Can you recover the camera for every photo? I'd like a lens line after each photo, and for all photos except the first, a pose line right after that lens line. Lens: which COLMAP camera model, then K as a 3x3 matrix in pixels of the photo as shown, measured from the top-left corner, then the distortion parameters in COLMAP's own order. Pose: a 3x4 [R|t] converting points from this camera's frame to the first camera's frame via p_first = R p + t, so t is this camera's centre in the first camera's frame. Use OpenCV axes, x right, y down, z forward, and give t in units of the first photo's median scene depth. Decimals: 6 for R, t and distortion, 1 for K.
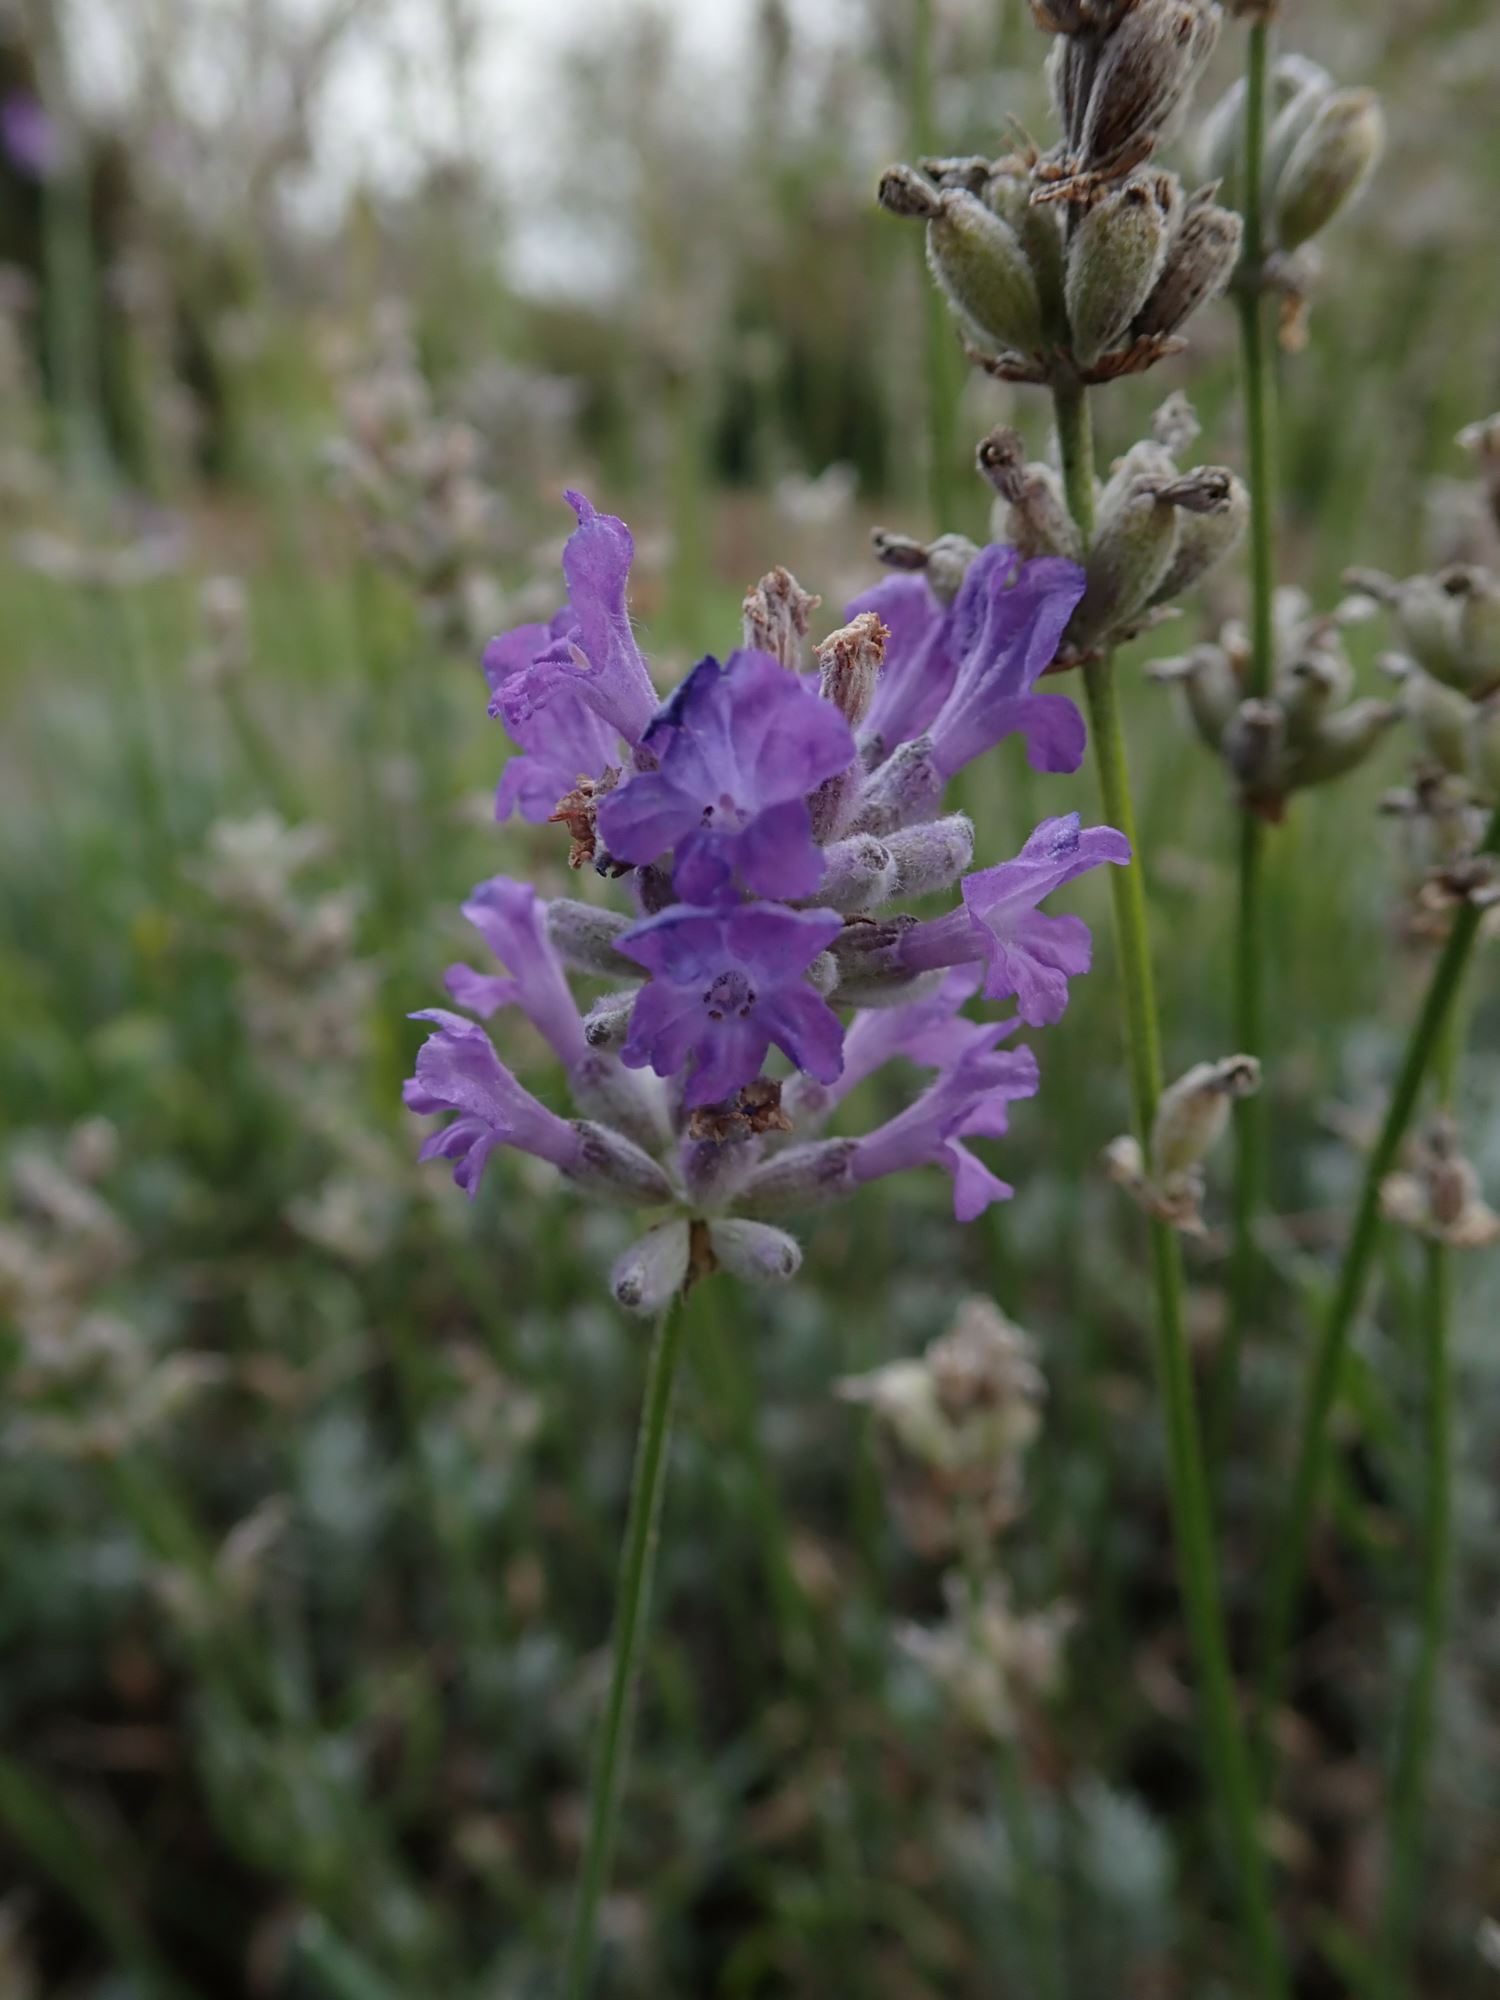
lens RADIAL K [[1742.0, 0, 756.3], [0, 1742.0, 1002.3], [0, 0, 1]] dist [-0.010402, -0.016712]
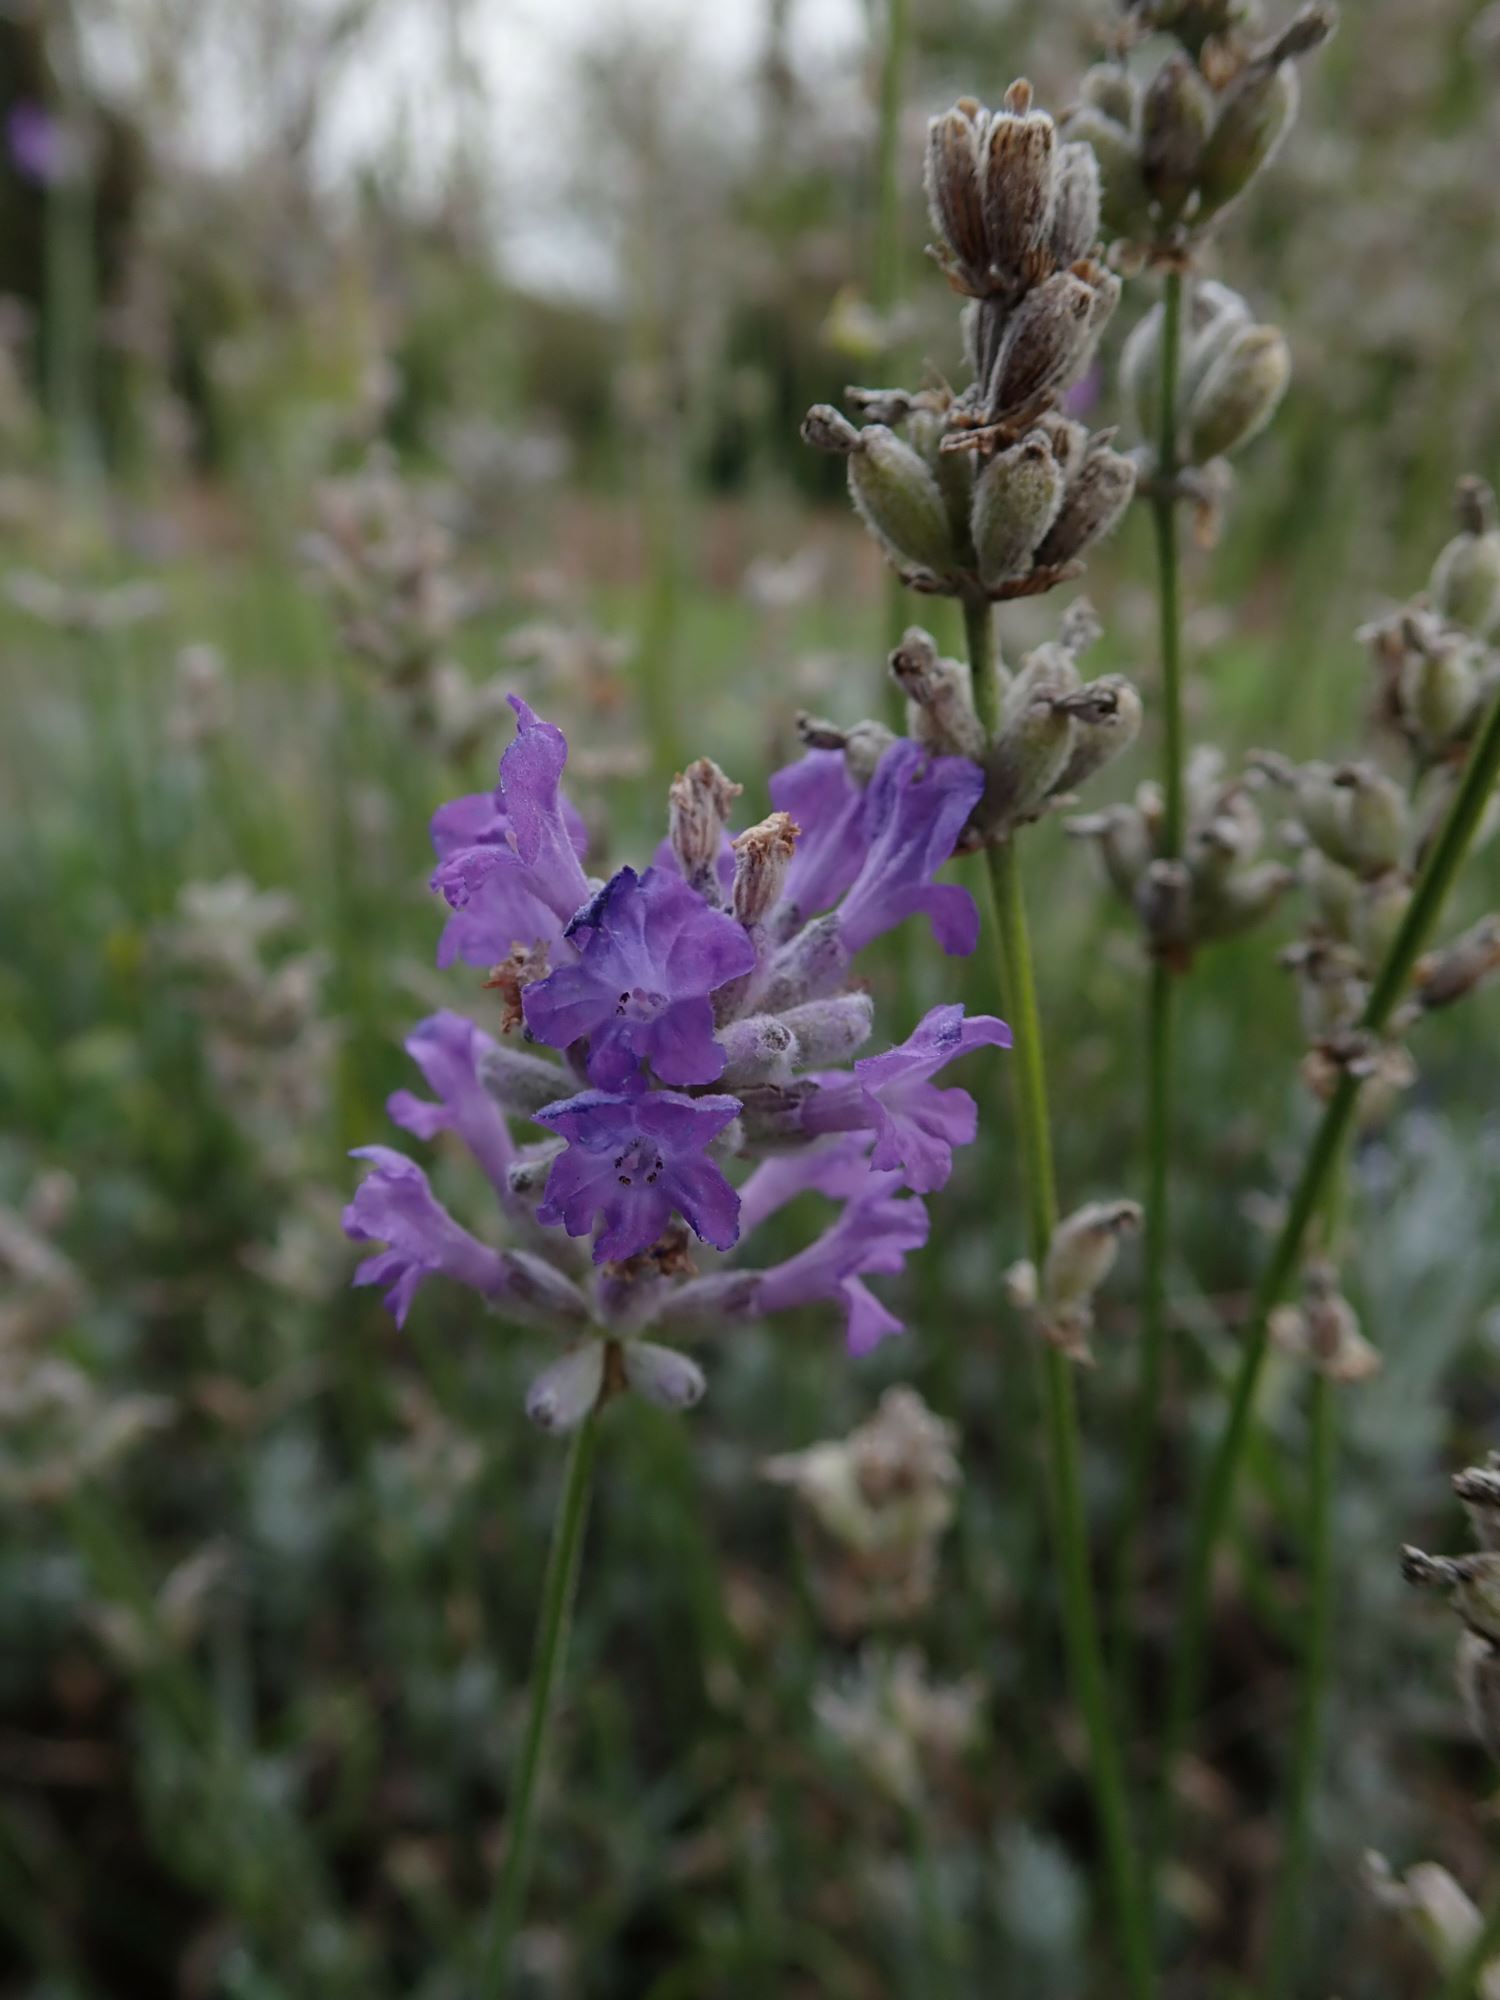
lens RADIAL K [[1749.8, 0, 745.6], [0, 1749.8, 999.1], [0, 0, 1]] dist [-0.004079, -0.059333]
pose [[0.999279, 0.037117, 0.008036, 0.035046], [-0.037061, 0.999289, -0.006939, -0.090839], [-0.008288, 0.006636, 0.999944, -0.093426]]
